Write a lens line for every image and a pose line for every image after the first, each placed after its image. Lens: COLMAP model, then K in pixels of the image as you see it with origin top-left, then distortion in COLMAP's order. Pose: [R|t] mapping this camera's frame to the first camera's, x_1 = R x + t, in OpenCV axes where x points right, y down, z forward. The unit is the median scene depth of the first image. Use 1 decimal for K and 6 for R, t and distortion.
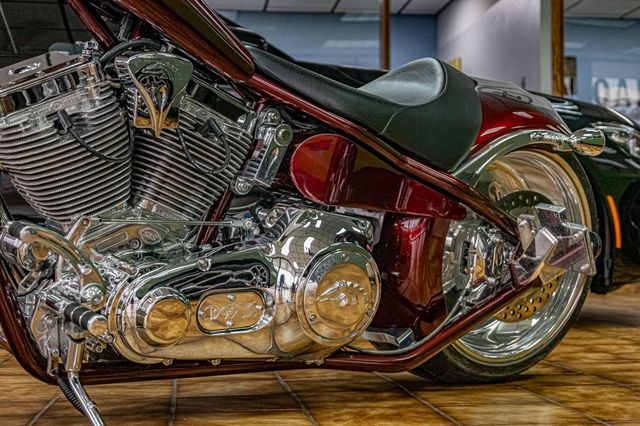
lens RADIAL K [[1080.9, 0, 320.0], [0, 1080.9, 213.0], [0, 0, 1]] dist [0.002285, 0.064226]
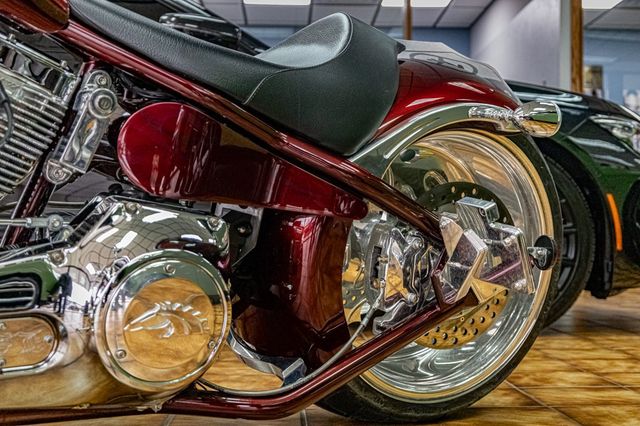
lens RADIAL K [[922.4, 0, 320.0], [0, 922.4, 213.0], [0, 0, 1]] dist [0.003674, -0.022607]
pose [[0.996862, 0.004714, -0.079013, 0.152924], [-0.004649, 0.999989, 0.001010, 0.001855], [0.079016, -0.000639, 0.996873, 0.351379]]
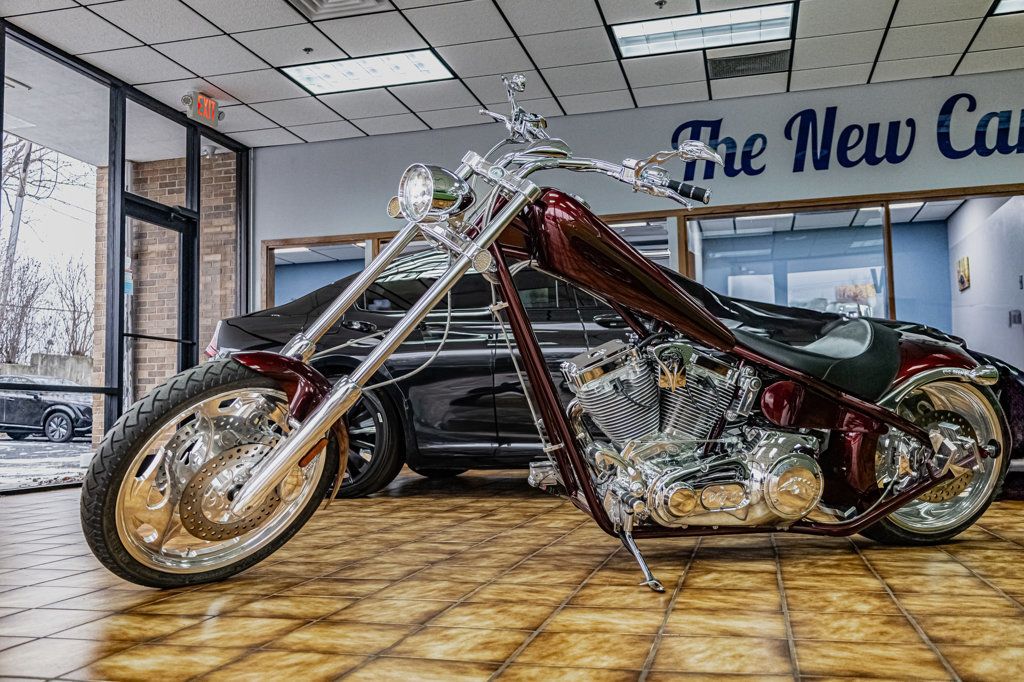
lens RADIAL K [[907.9, 0, 512.0], [0, 907.9, 341.0], [0, 0, 1]] dist [0.001847, -0.004471]
pose [[0.929631, -0.044757, -0.365764, 0.115998], [0.027509, 0.998256, -0.052235, -0.069659], [0.367464, 0.038498, 0.929241, -0.347763]]
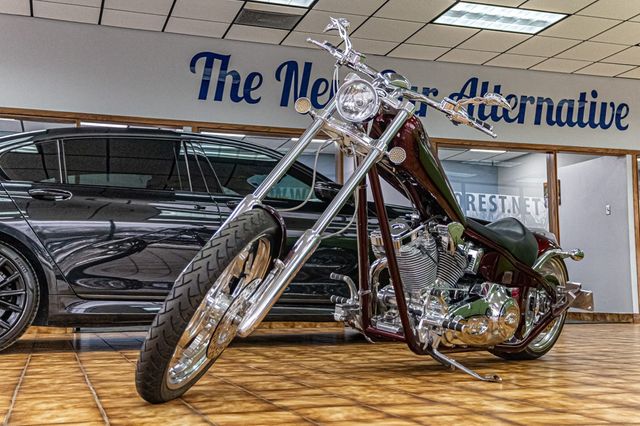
lens RADIAL K [[790.3, 0, 320.7], [0, 790.3, 224.8], [0, 0, 1]] dist [0.033546, 0.027439]
pose [[0.979007, 0.021572, 0.202682, -0.703839], [-0.008609, 0.997873, -0.064621, -0.015909], [-0.203645, 0.061519, 0.977110, -0.637122]]
